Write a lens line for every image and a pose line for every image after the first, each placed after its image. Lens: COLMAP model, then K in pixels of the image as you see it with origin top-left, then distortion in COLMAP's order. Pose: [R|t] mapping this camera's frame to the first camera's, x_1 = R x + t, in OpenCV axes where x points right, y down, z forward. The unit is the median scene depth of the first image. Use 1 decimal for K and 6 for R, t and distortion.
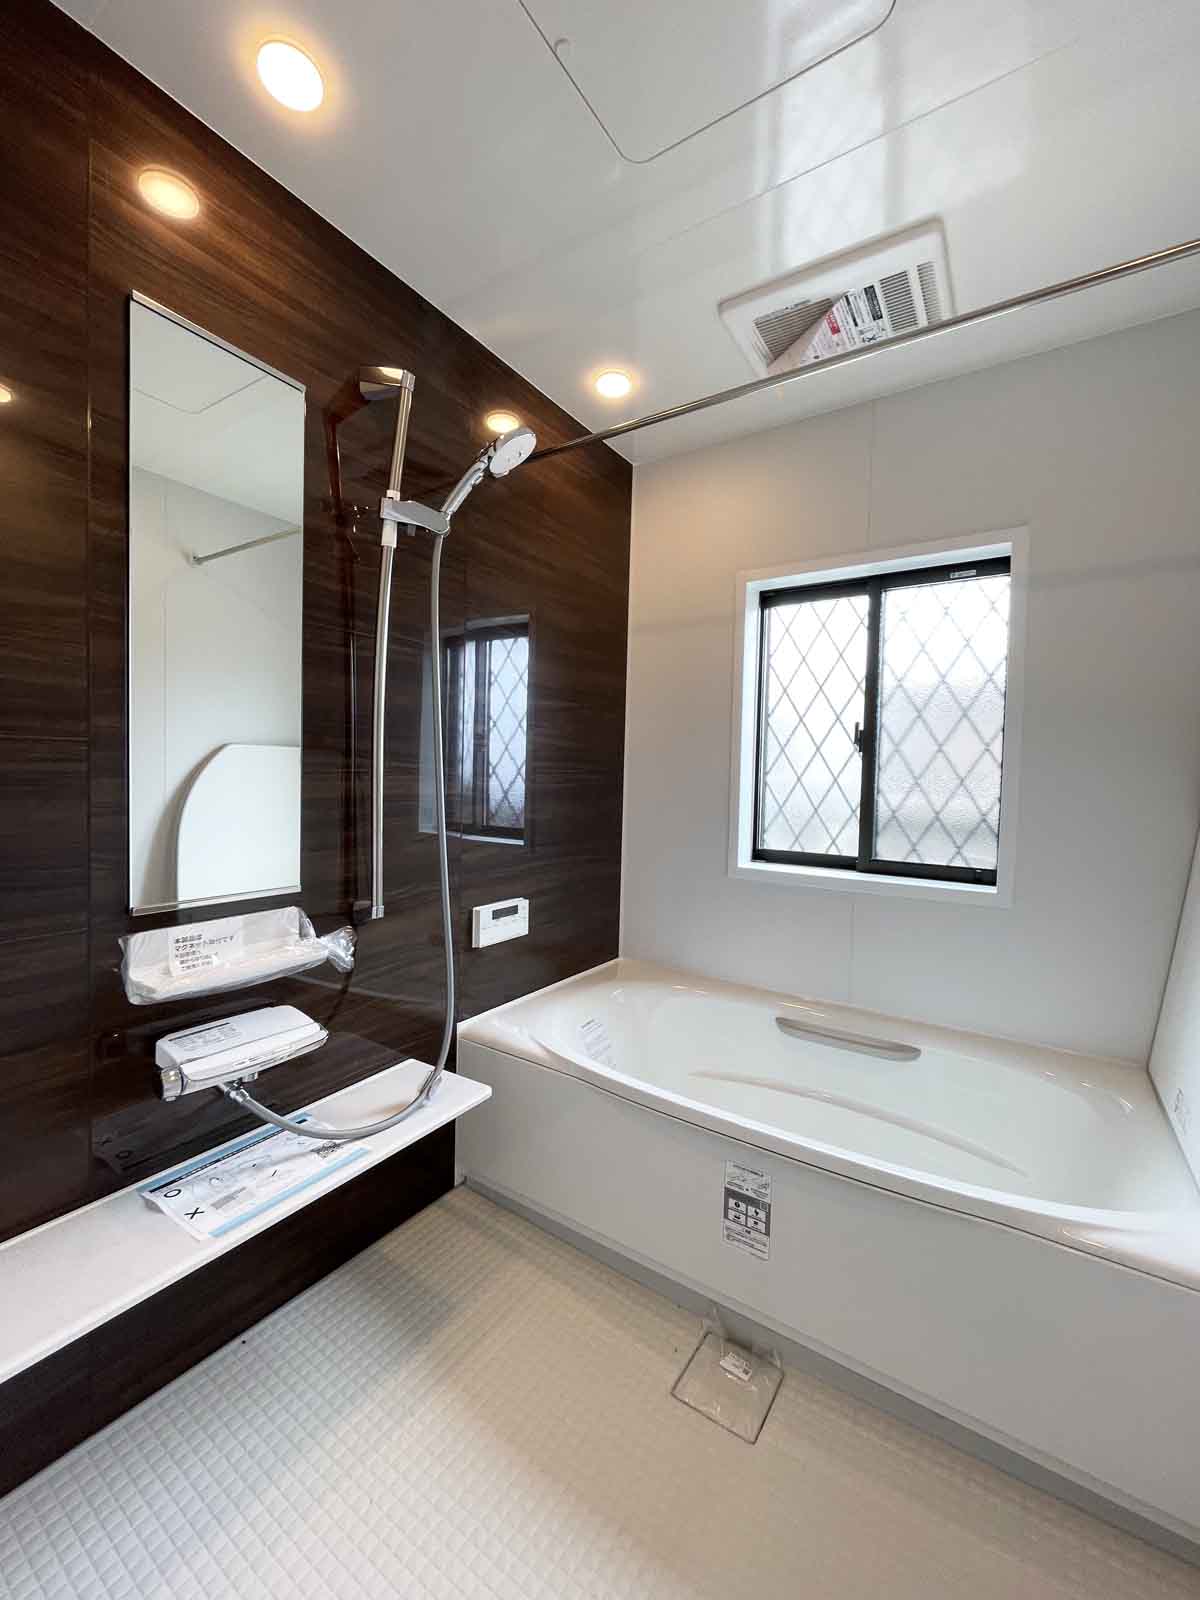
lens RADIAL K [[649.4, 0, 596.5], [0, 649.4, 799.0], [0, 0, 1]] dist [-0.004055, 0.001183]
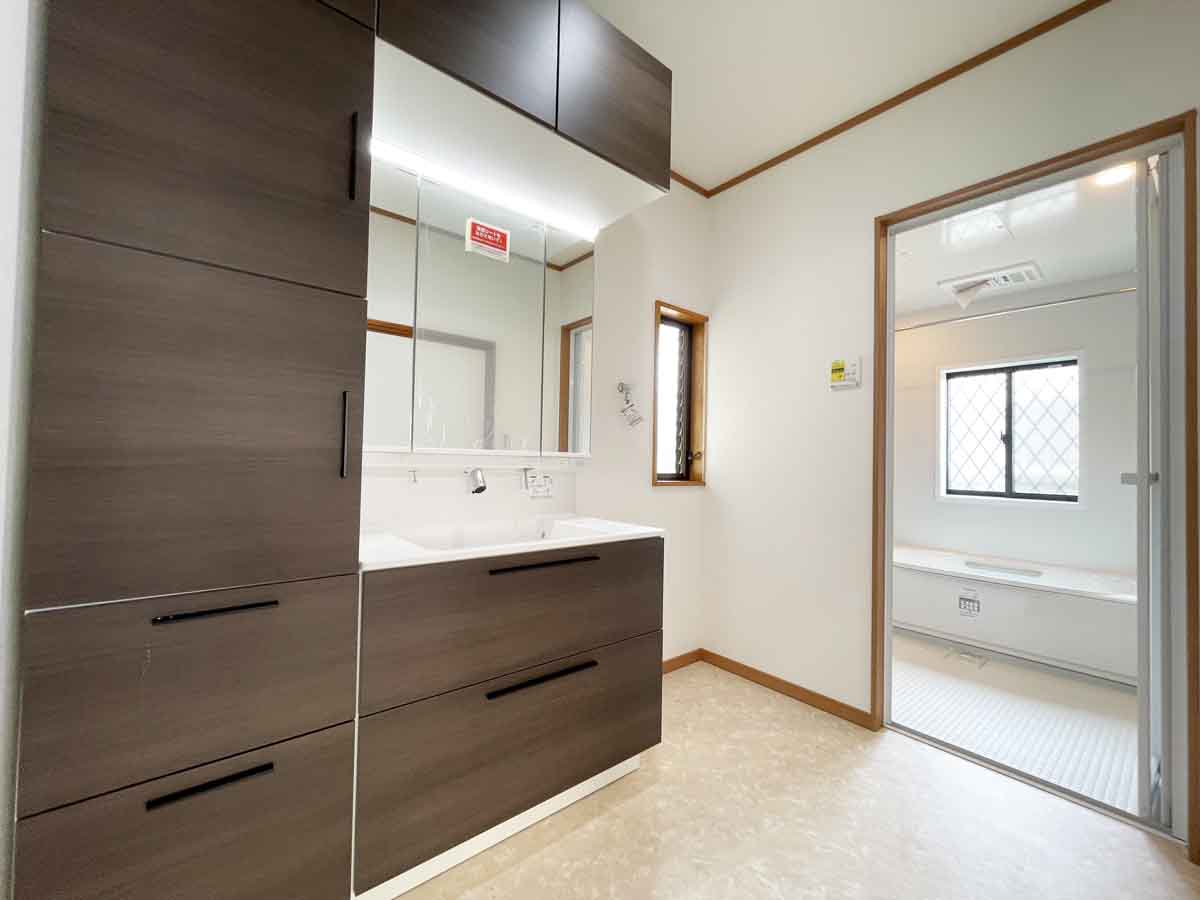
lens RADIAL K [[487.1, 0, 605.0], [0, 487.1, 449.7], [0, 0, 1]] dist [-0.004055, 0.001183]
pose [[0.962033, -0.010347, -0.272736, -0.452416], [-0.006129, 0.998210, -0.059489, 0.054526], [0.272863, 0.058902, 0.960248, -0.966457]]
